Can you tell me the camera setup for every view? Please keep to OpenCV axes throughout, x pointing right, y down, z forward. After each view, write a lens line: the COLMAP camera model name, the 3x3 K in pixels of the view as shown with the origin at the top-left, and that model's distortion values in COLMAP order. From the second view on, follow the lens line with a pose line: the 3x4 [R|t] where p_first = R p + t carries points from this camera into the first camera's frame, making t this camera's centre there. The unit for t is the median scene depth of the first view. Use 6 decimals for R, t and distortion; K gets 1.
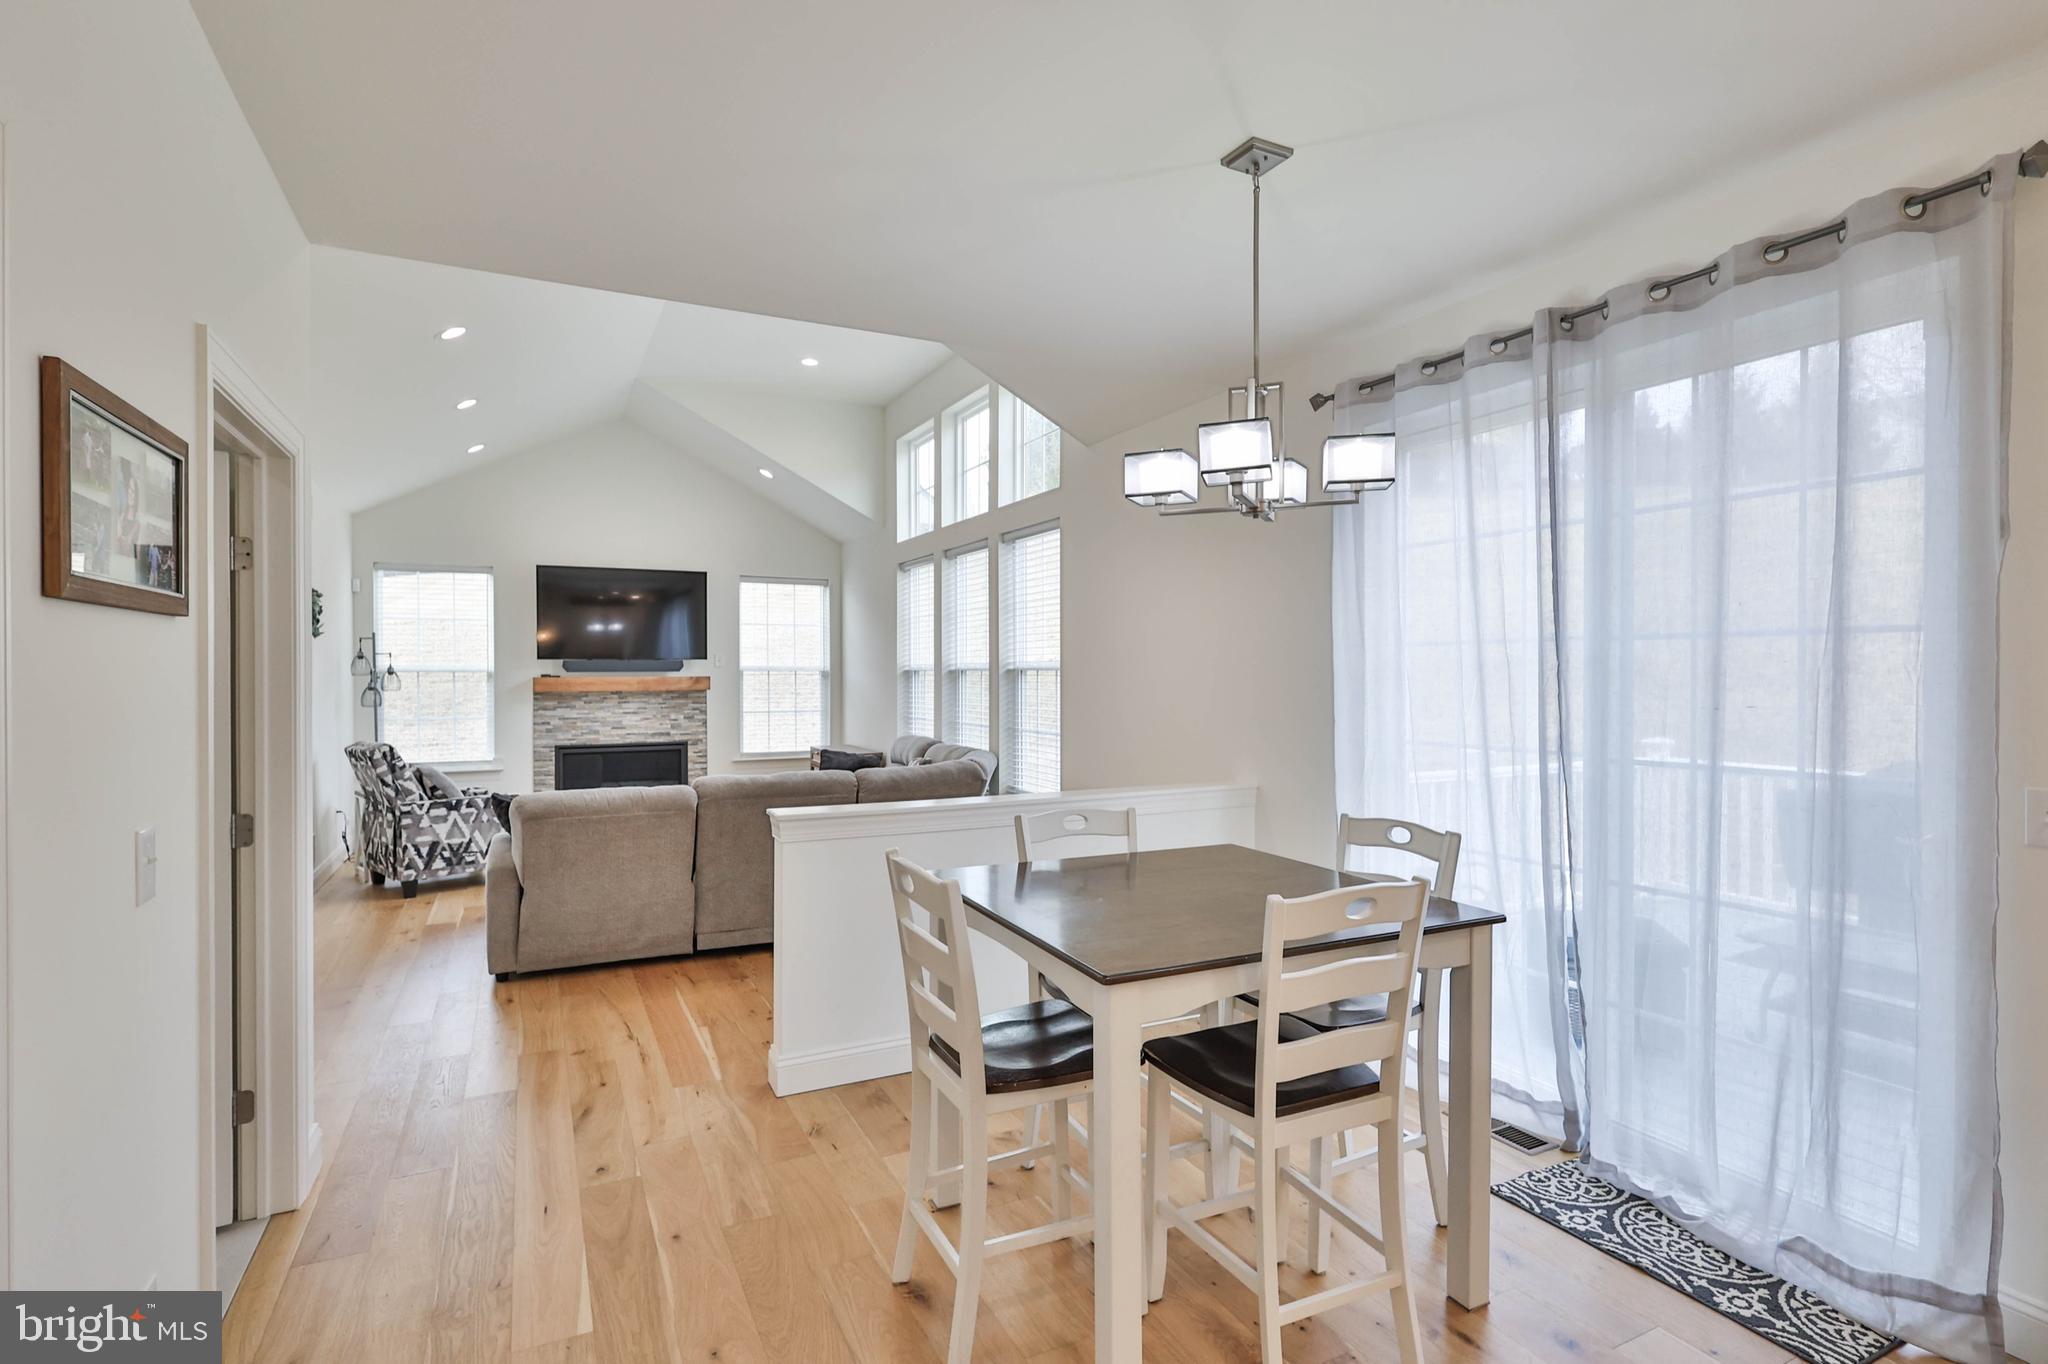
lens RADIAL K [[1012.5, 0, 1030.6], [0, 1012.5, 679.5], [0, 0, 1]] dist [-0.004097, 0.002578]
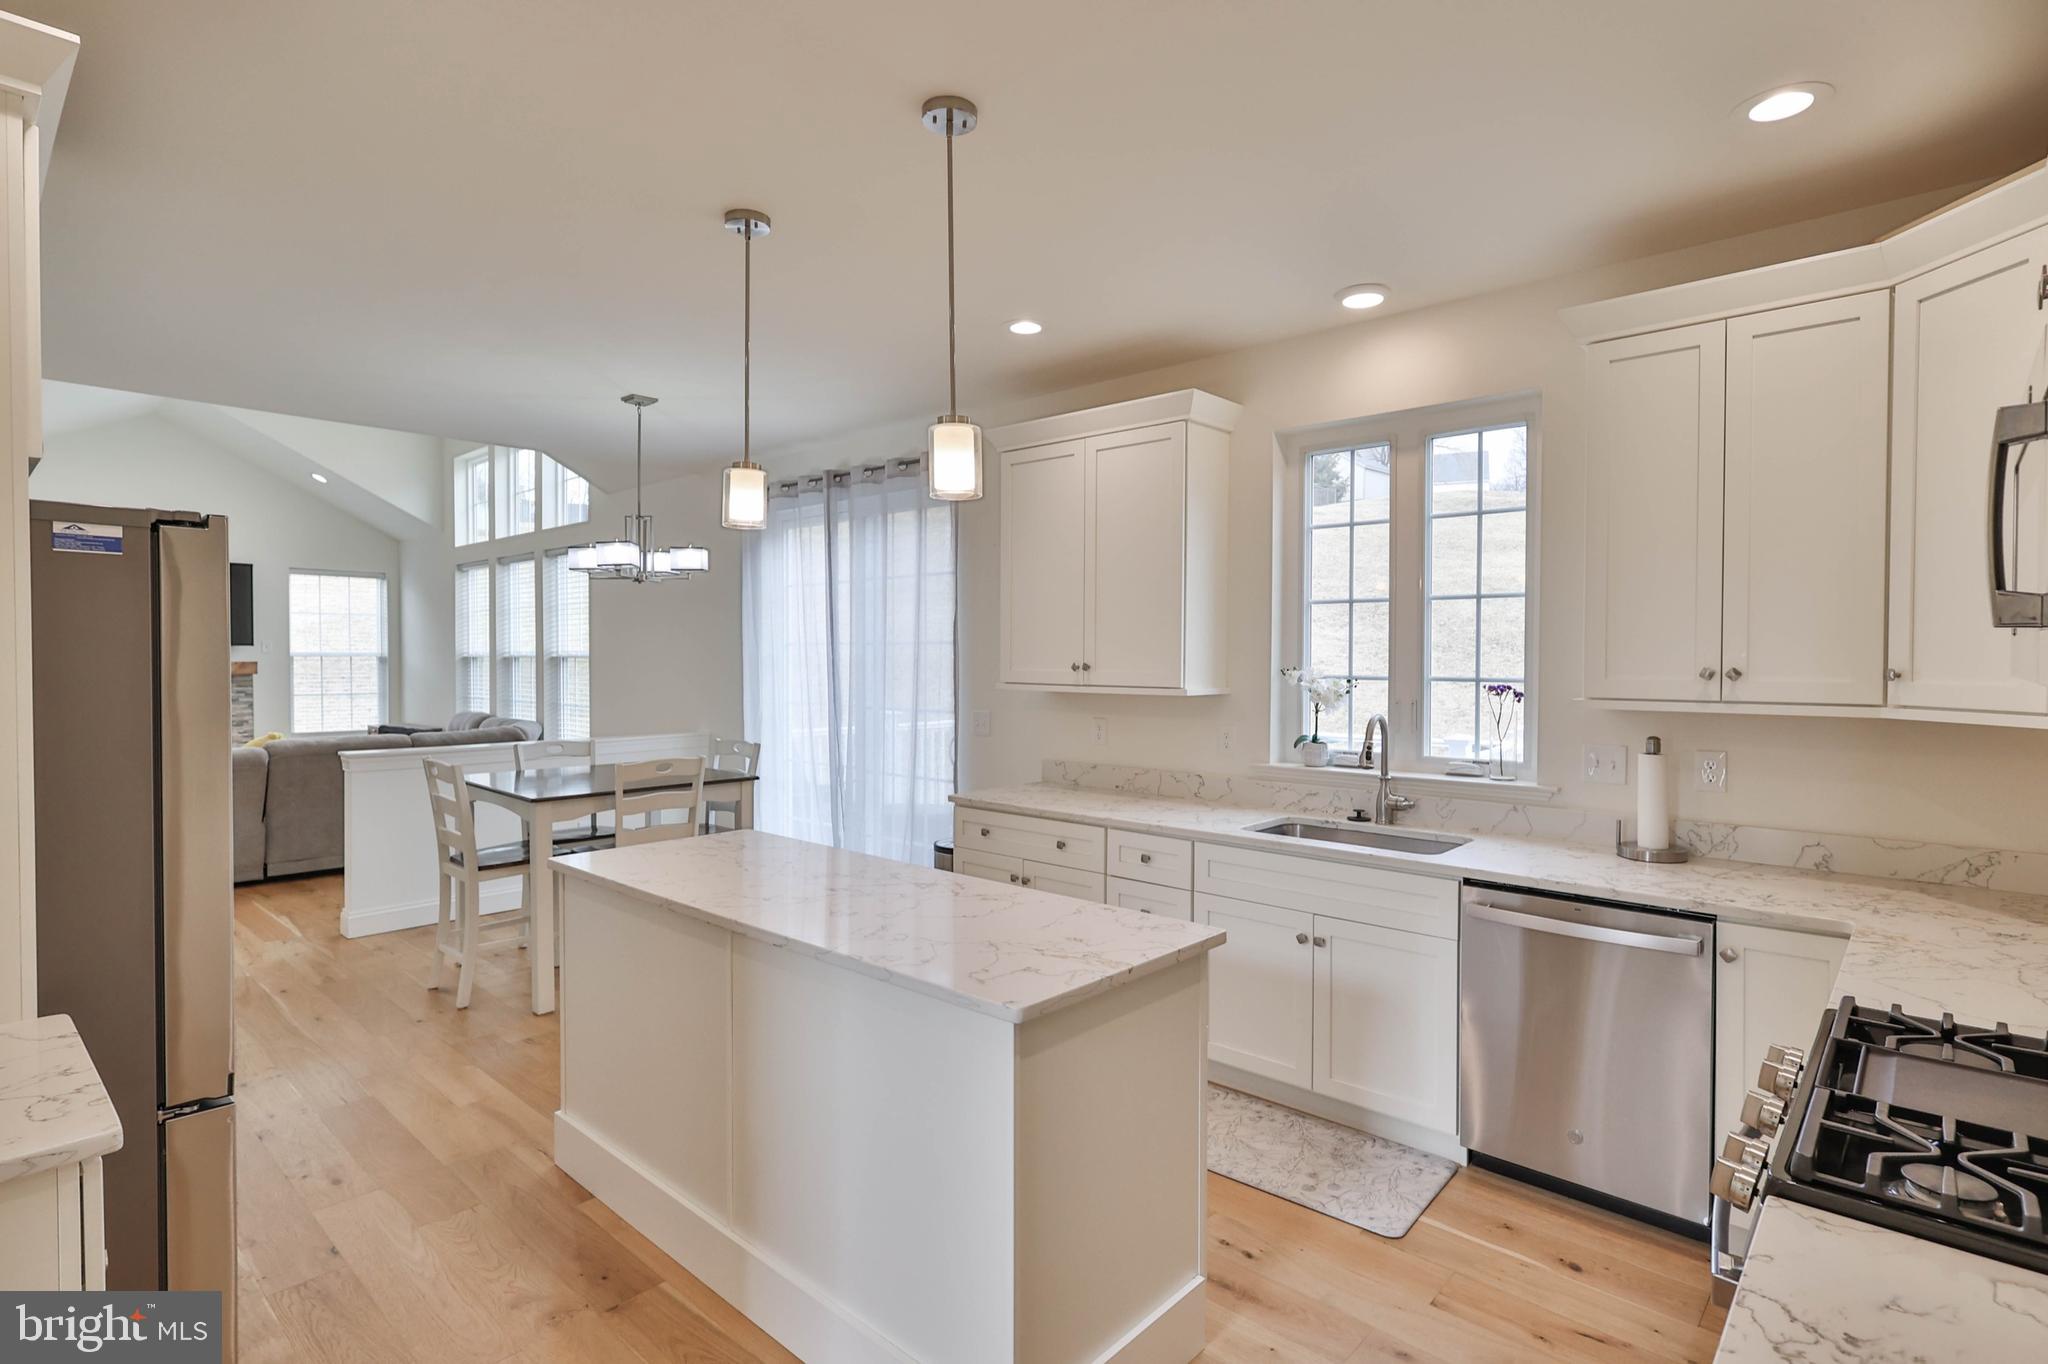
lens RADIAL K [[1012.5, 0, 1037.8], [0, 1012.5, 670.5], [0, 0, 1]] dist [-0.004097, 0.002578]
pose [[0.930196, -0.001948, 0.367057, 0.081221], [-0.000490, 0.999978, 0.006550, -0.001456], [-0.367062, -0.006272, 0.930175, -0.412191]]
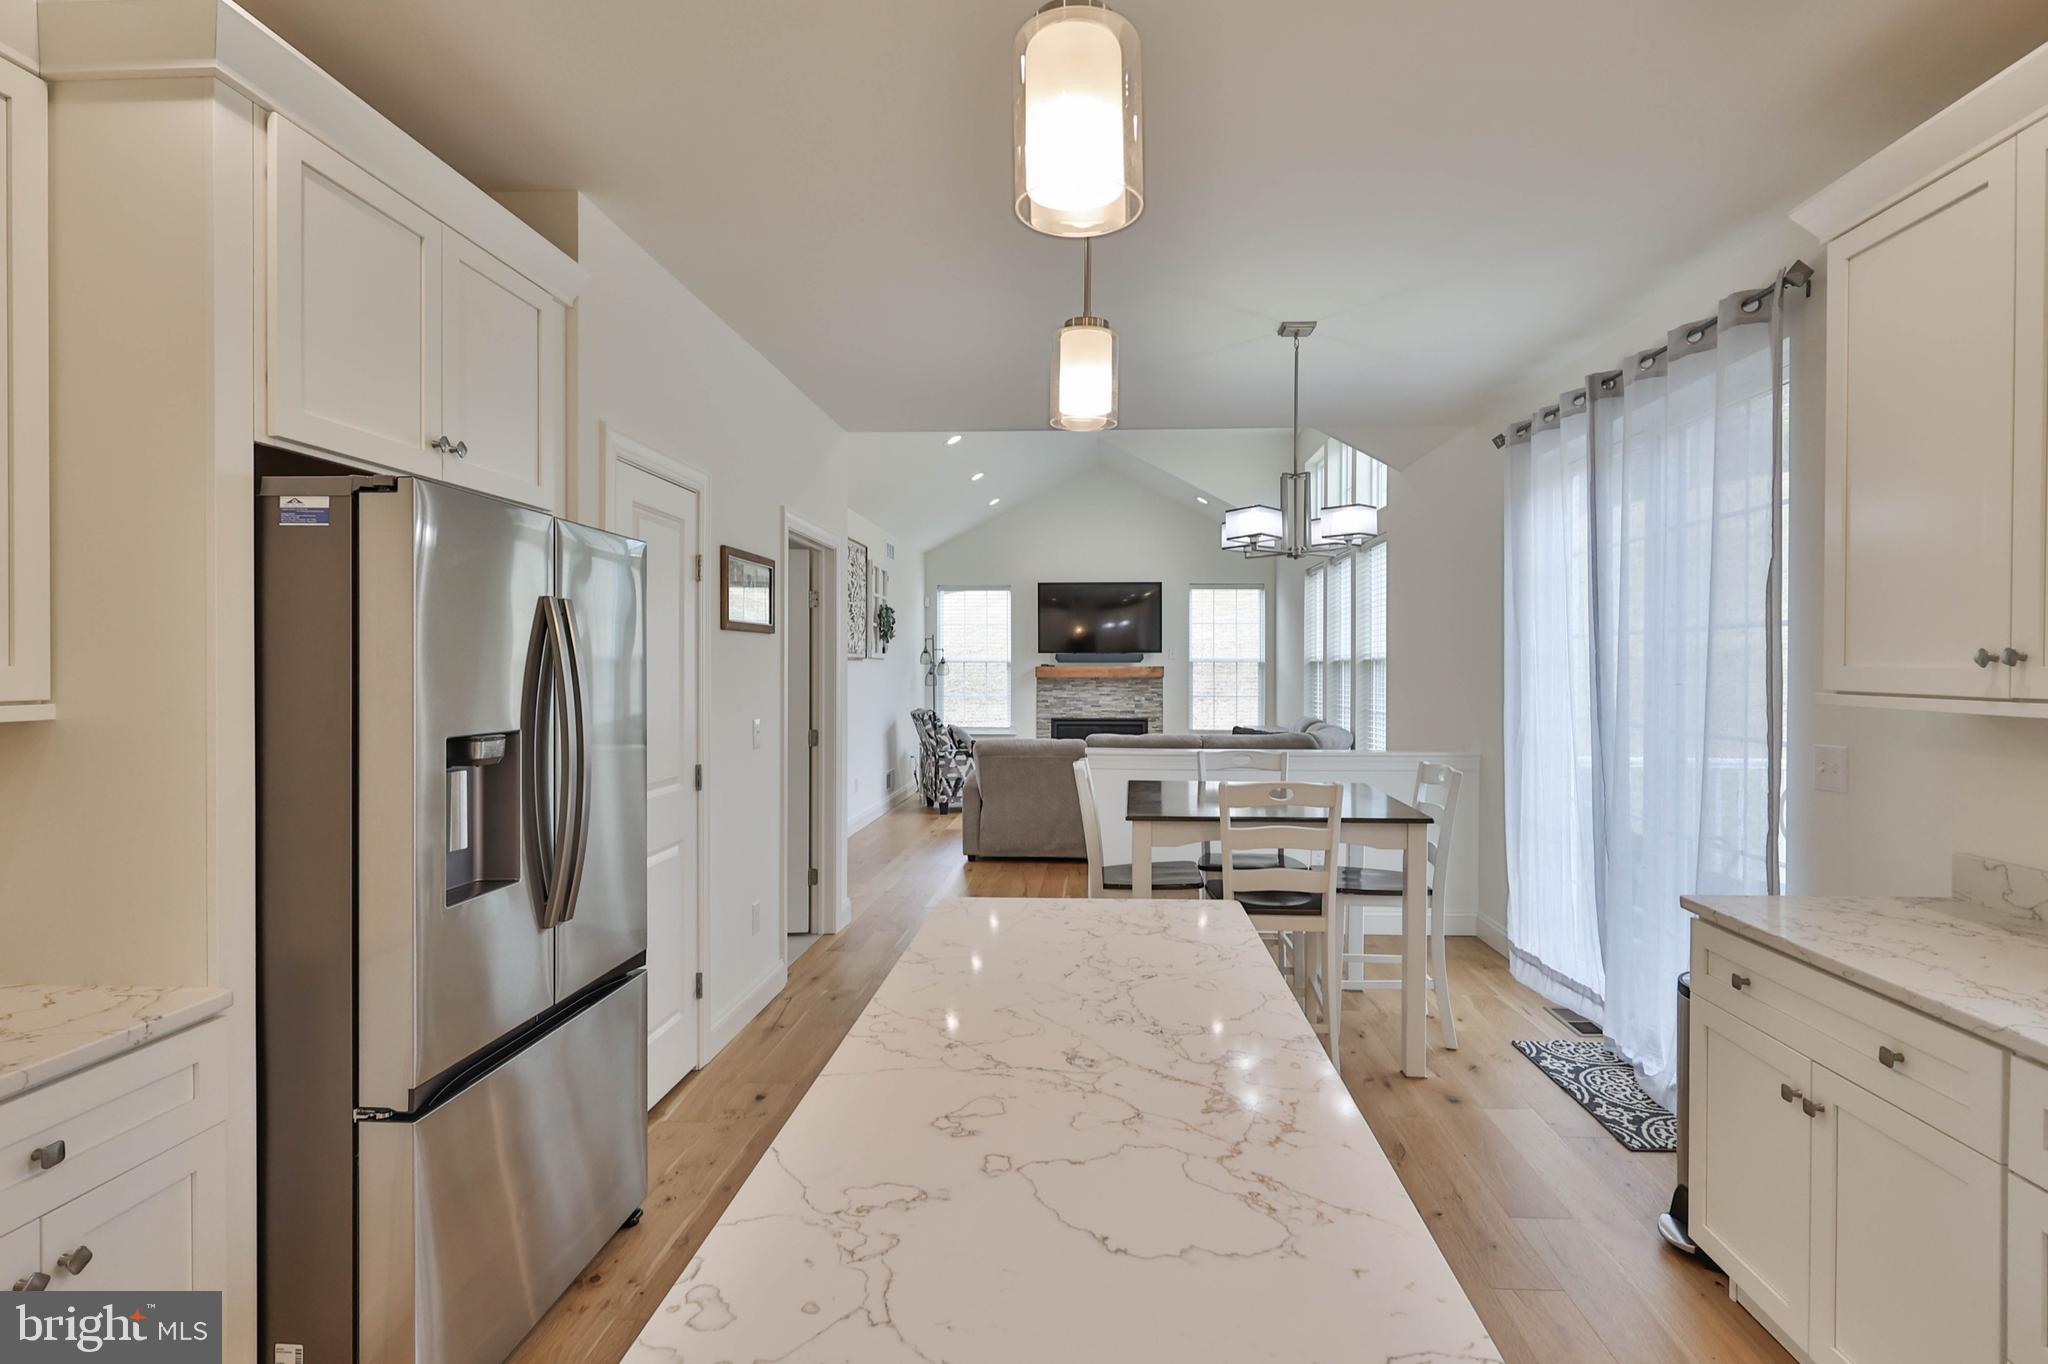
lens RADIAL K [[1012.5, 0, 1056.6], [0, 1012.5, 674.8], [0, 0, 1]] dist [-0.004097, 0.002578]
pose [[0.870982, 0.007371, -0.491260, 0.249236], [-0.006783, 0.999973, 0.002977, 0.006254], [0.491268, 0.000739, 0.871008, -0.202625]]
